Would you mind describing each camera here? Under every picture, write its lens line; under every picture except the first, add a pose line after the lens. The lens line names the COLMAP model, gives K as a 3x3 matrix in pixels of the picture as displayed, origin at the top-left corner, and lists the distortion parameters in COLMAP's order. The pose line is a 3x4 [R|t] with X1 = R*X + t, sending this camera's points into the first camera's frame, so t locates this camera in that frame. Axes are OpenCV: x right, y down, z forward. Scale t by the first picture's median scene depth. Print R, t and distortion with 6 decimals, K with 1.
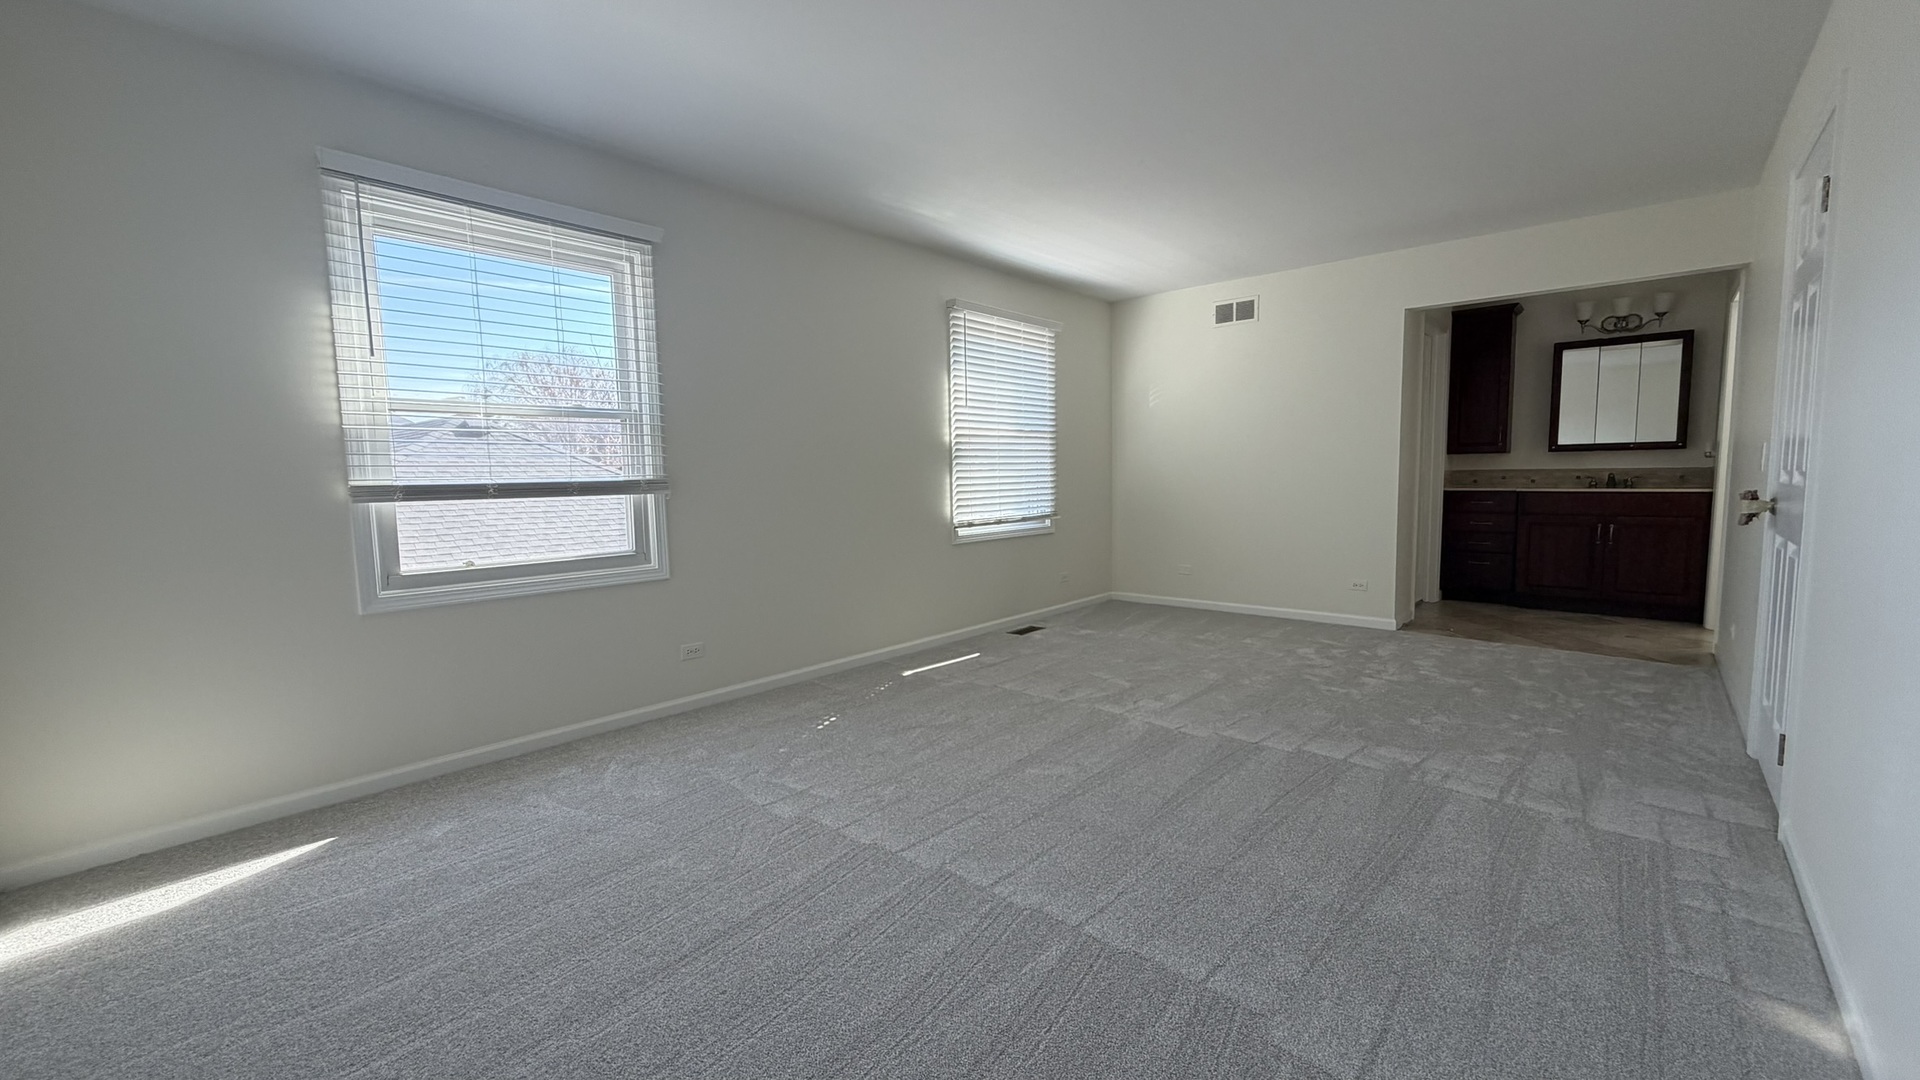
lens RADIAL K [[766.2, 0, 961.2], [0, 766.2, 543.3], [0, 0, 1]] dist [0.001288, -0.000108]
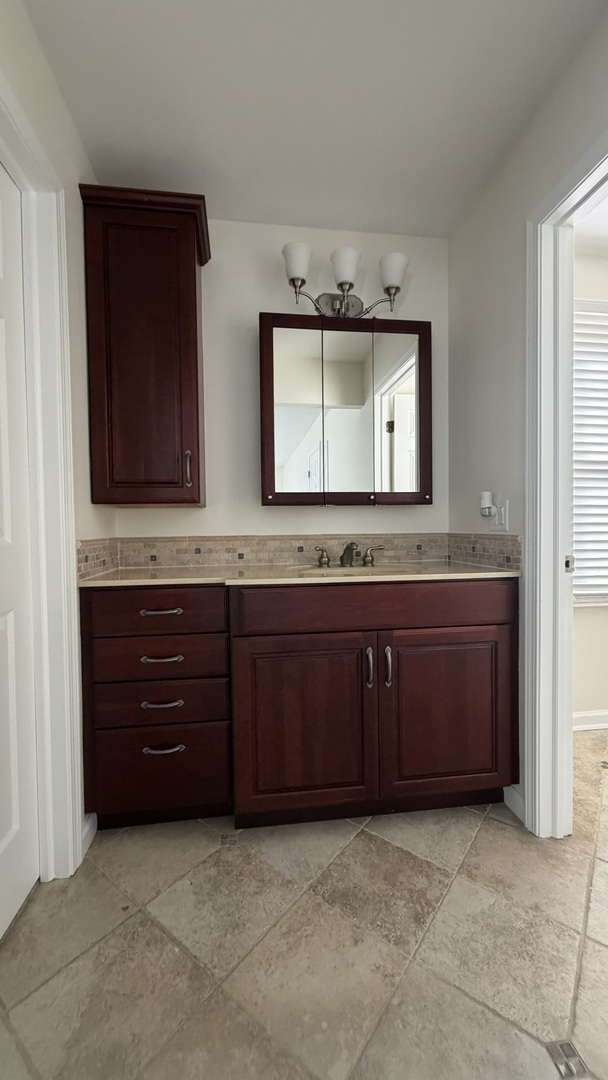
lens RADIAL K [[431.0, 0, 305.8], [0, 431.0, 542.2], [0, 0, 1]] dist [0.001288, -0.000108]
pose [[0.651132, -0.012048, 0.758869, 0.556075], [0.073707, 0.996152, -0.047428, -0.075906], [-0.755377, 0.086816, 0.649514, 0.786787]]
